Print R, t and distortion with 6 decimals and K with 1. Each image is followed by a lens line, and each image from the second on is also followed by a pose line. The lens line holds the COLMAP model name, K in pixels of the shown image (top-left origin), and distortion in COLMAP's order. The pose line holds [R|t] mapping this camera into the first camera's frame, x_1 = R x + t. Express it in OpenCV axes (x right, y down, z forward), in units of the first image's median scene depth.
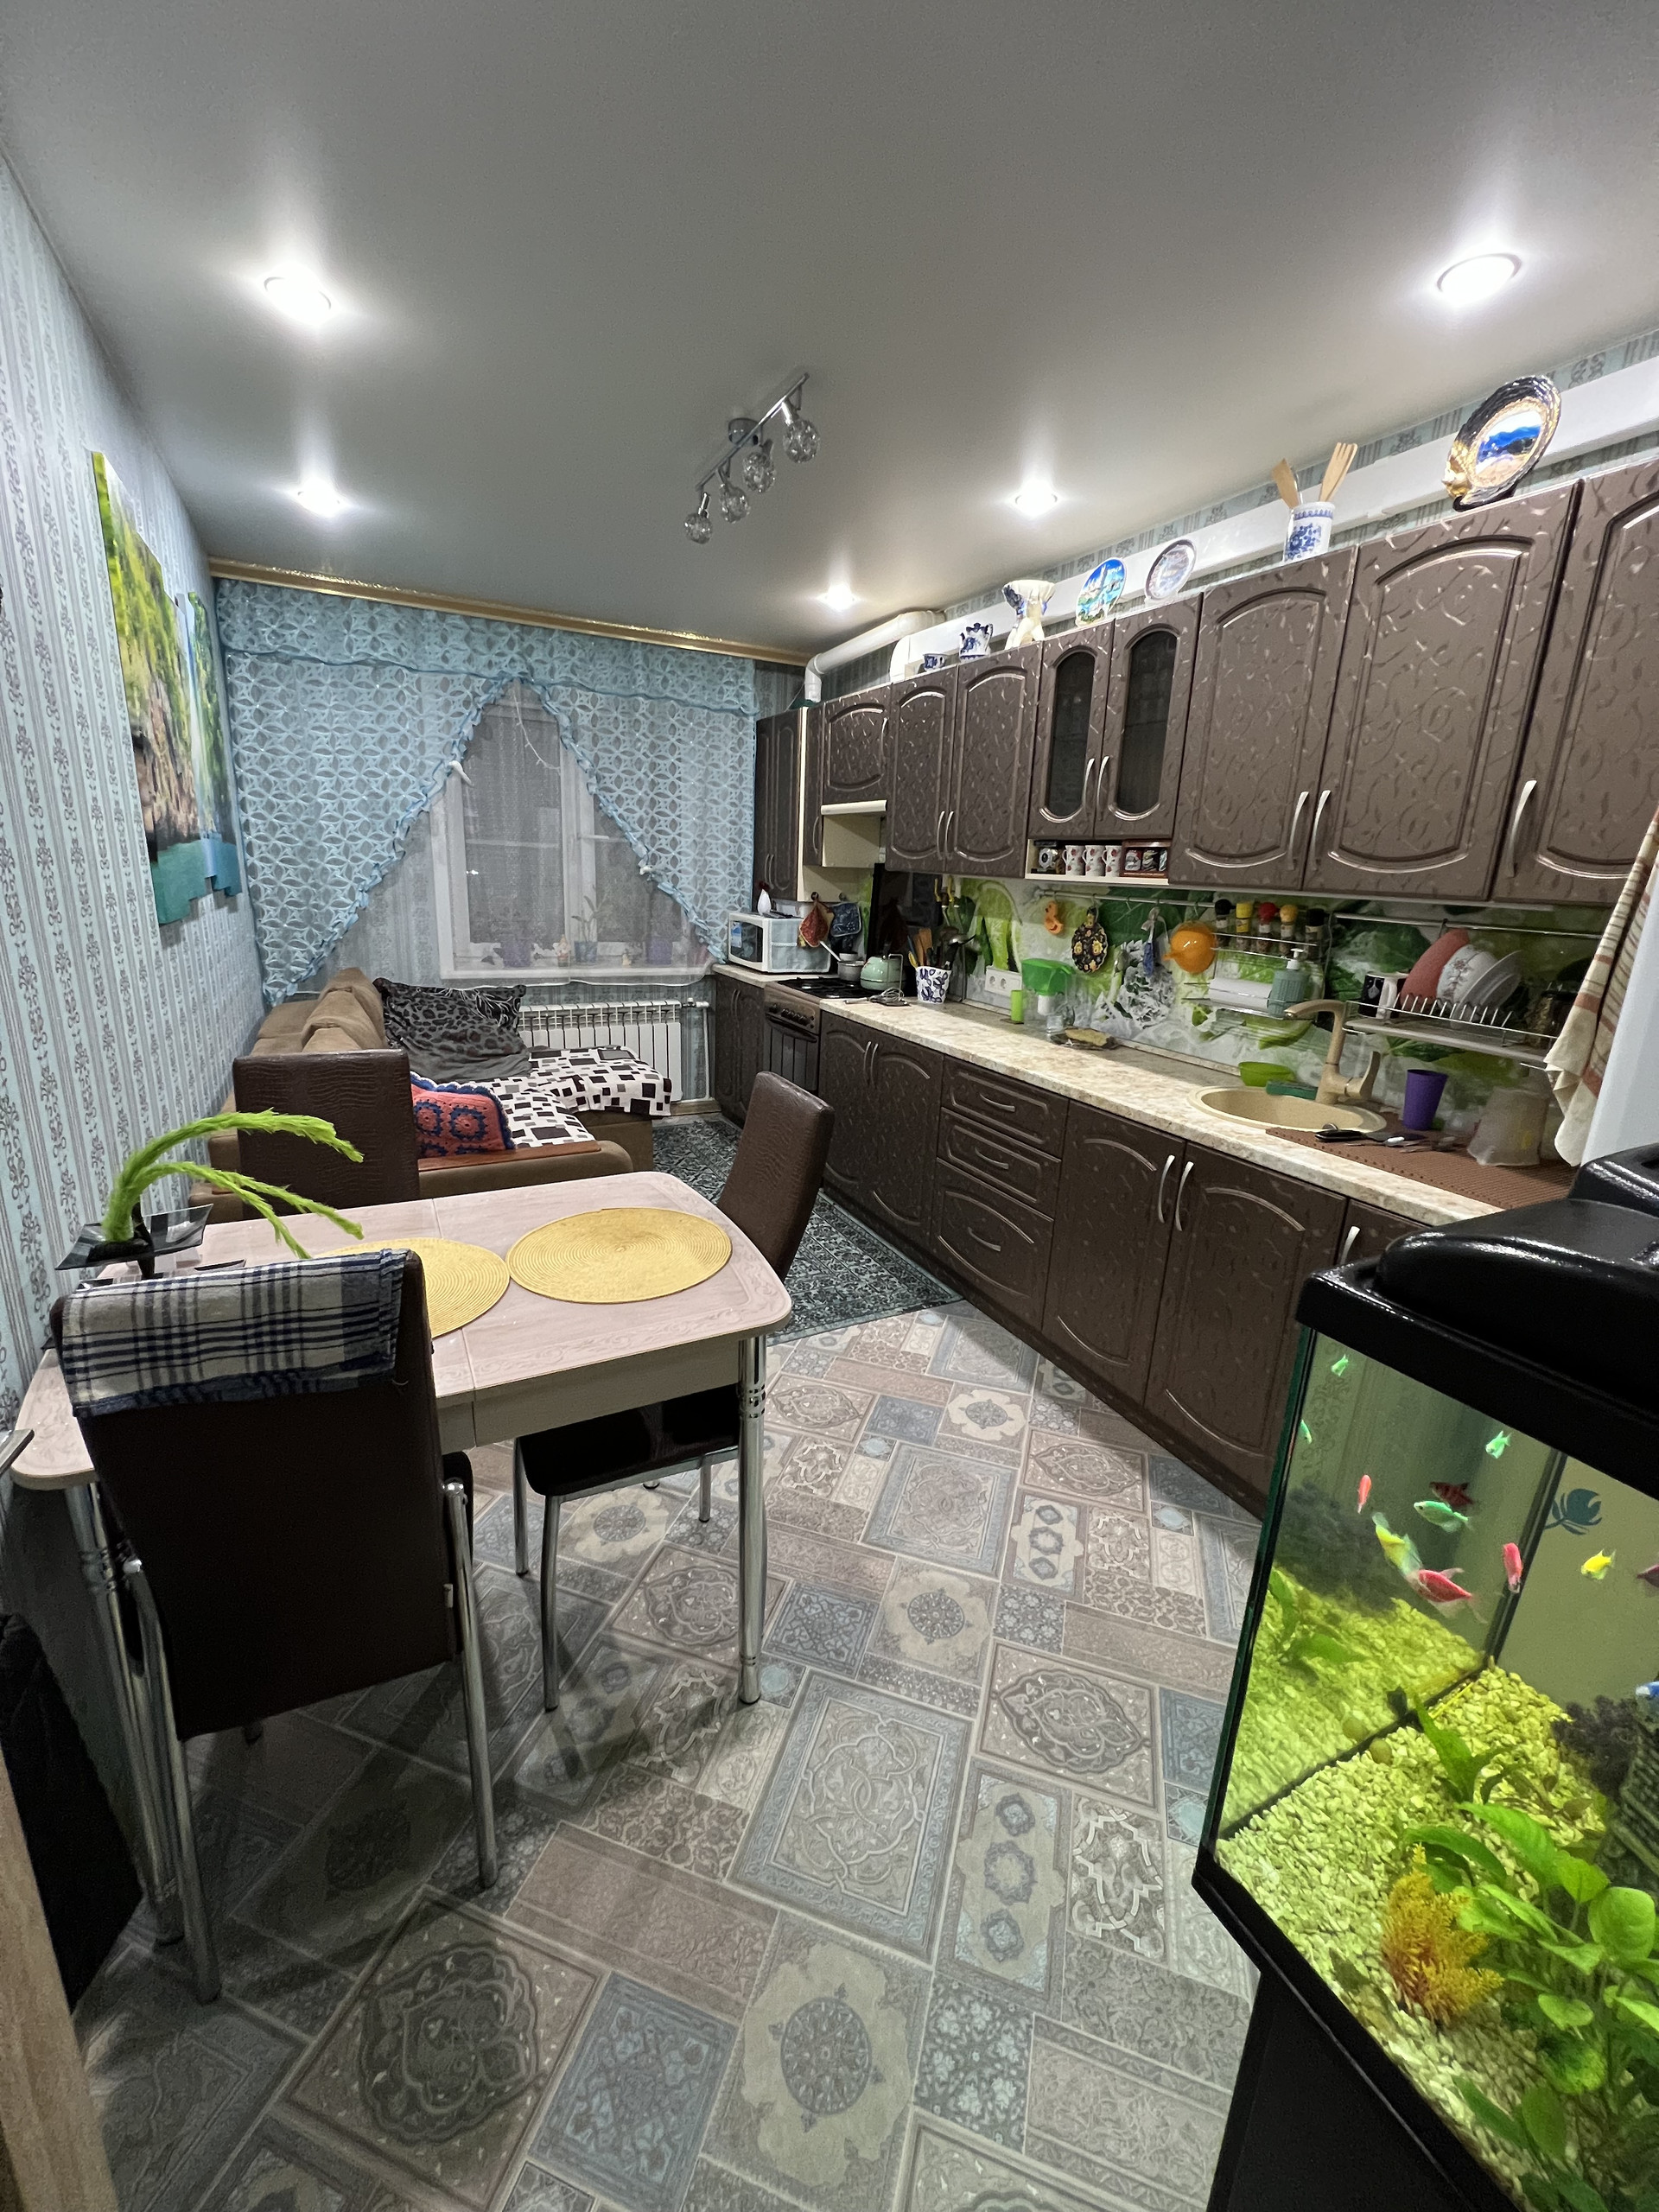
lens RADIAL K [[880.6, 0, 832.2], [0, 880.6, 1091.2], [0, 0, 1]] dist [-0.000366, 0.000104]
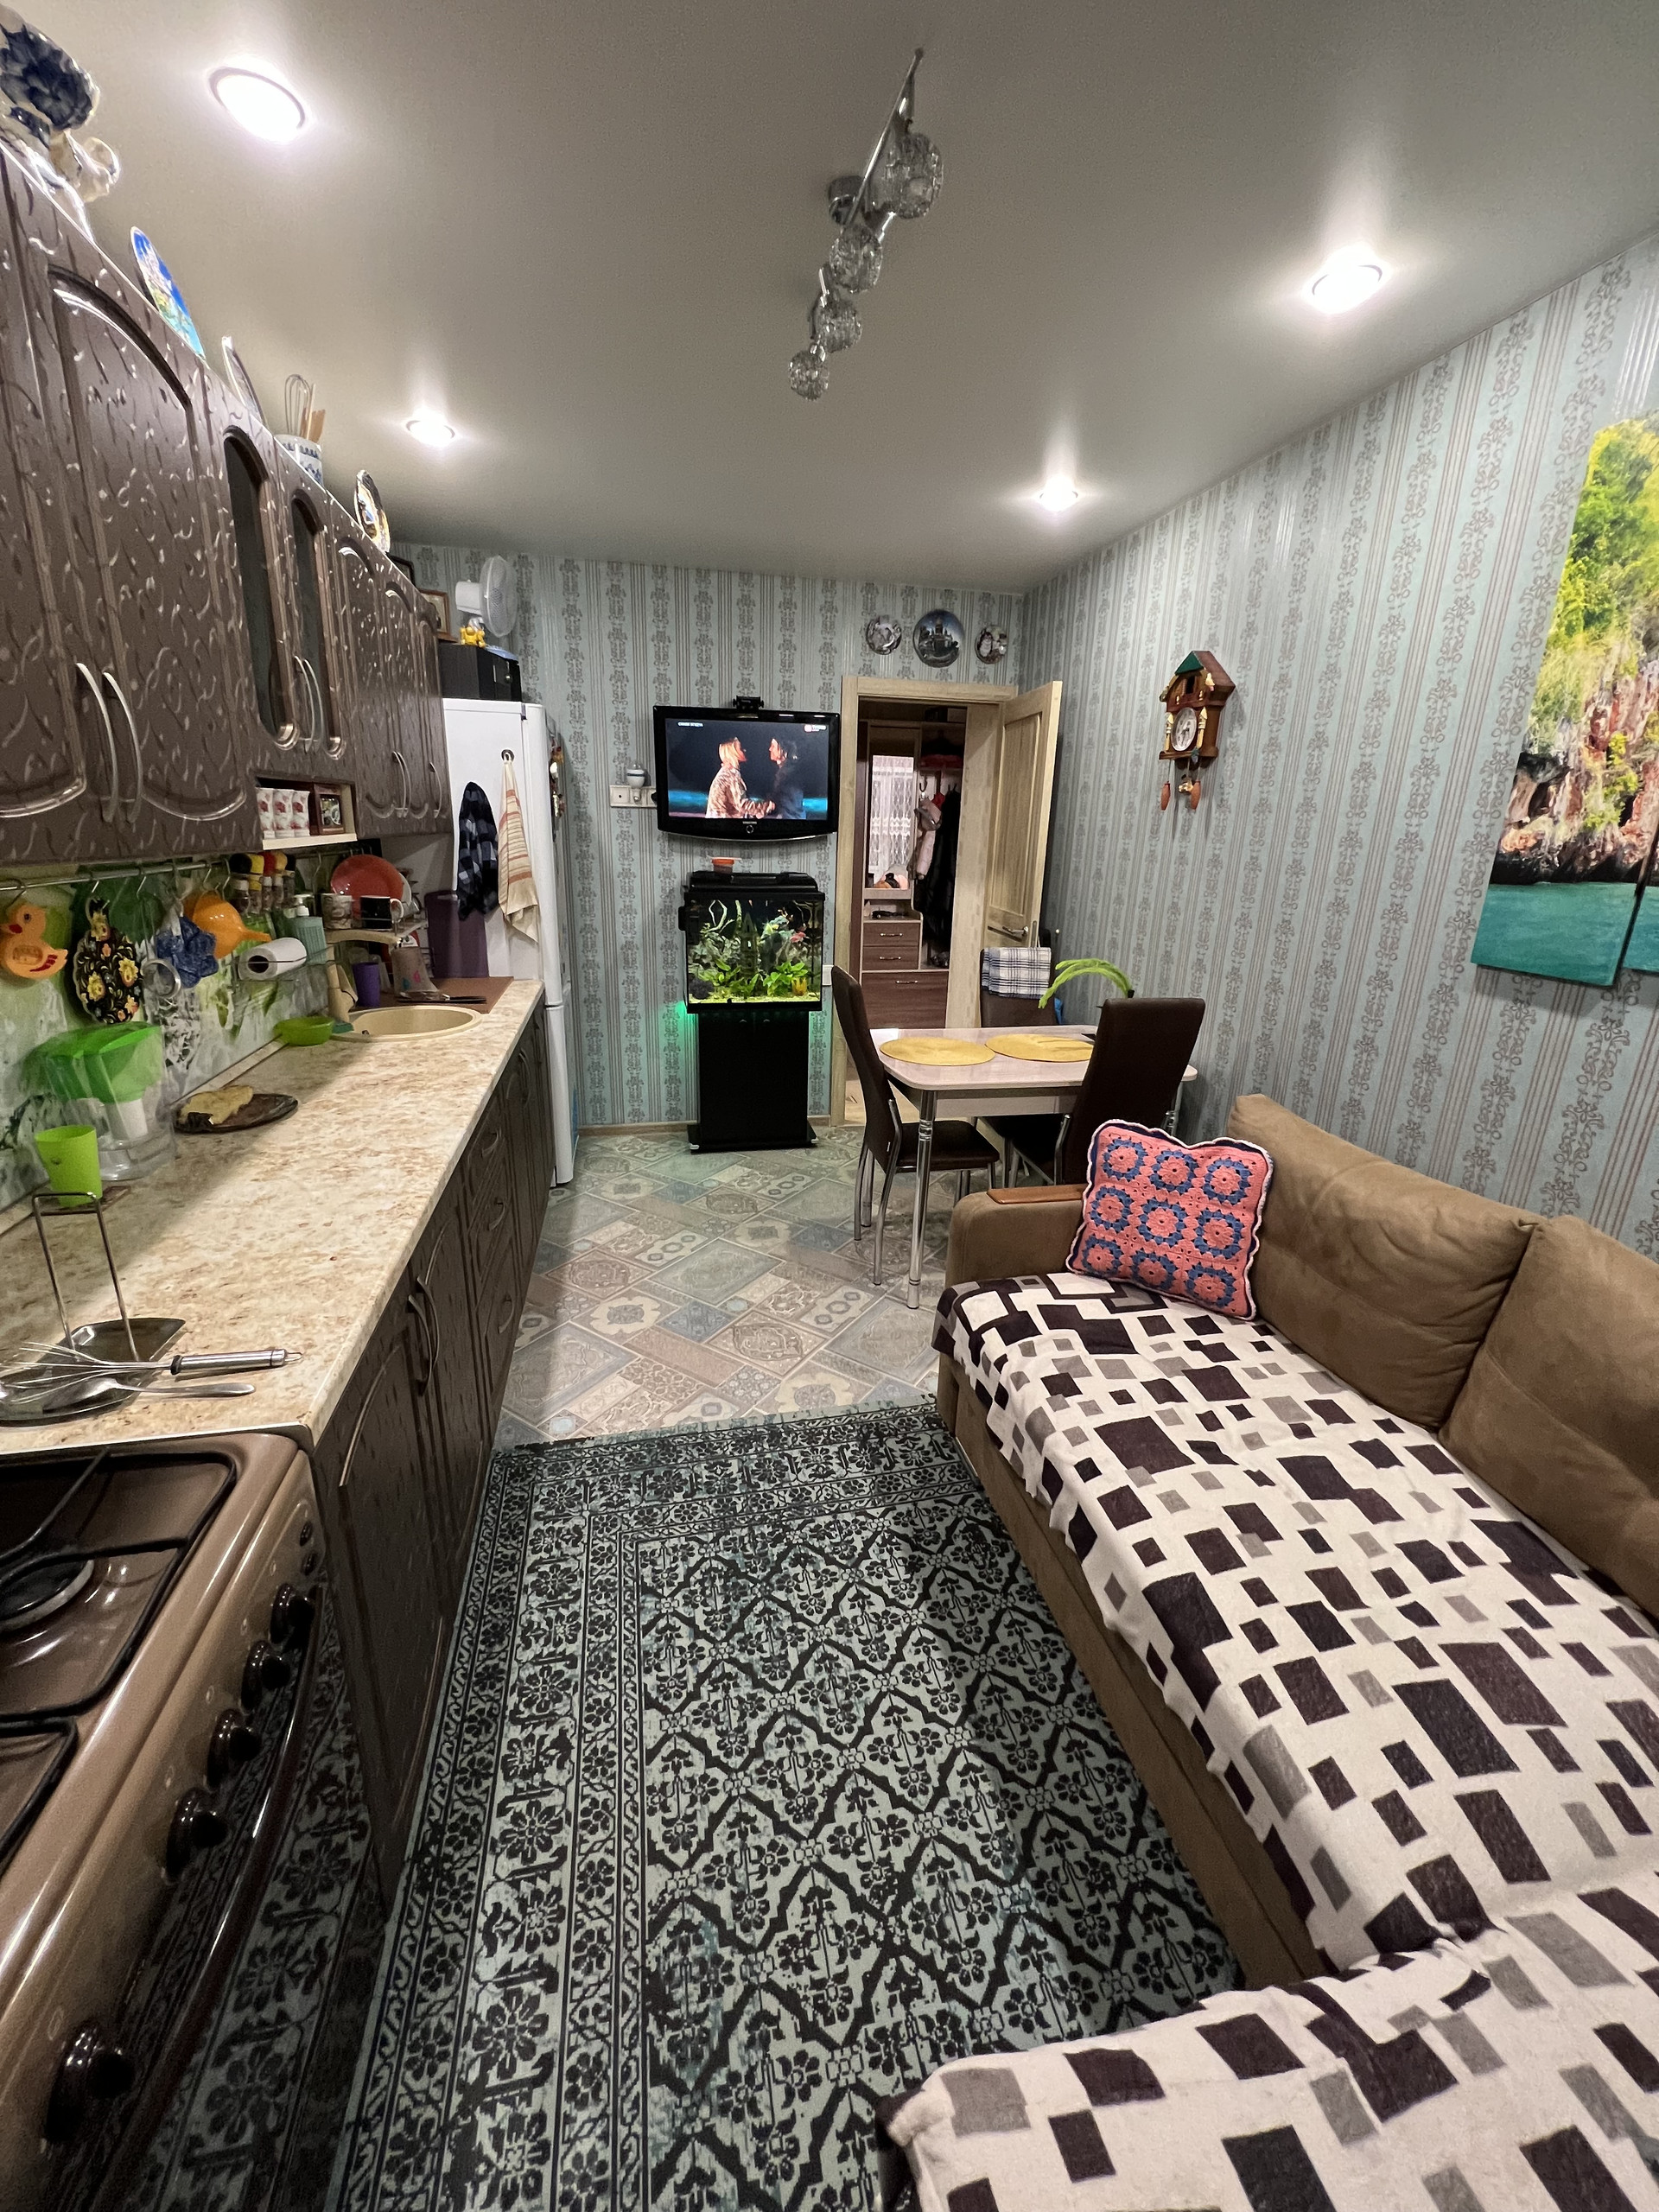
lens RADIAL K [[880.6, 0, 832.2], [0, 880.6, 1091.2], [0, 0, 1]] dist [-0.000366, 0.000104]
pose [[-0.961986, -0.141429, 0.233624, -0.234120], [0.002401, 0.851047, 0.525085, -0.362973], [-0.273087, 0.505685, -0.818356, 1.308902]]
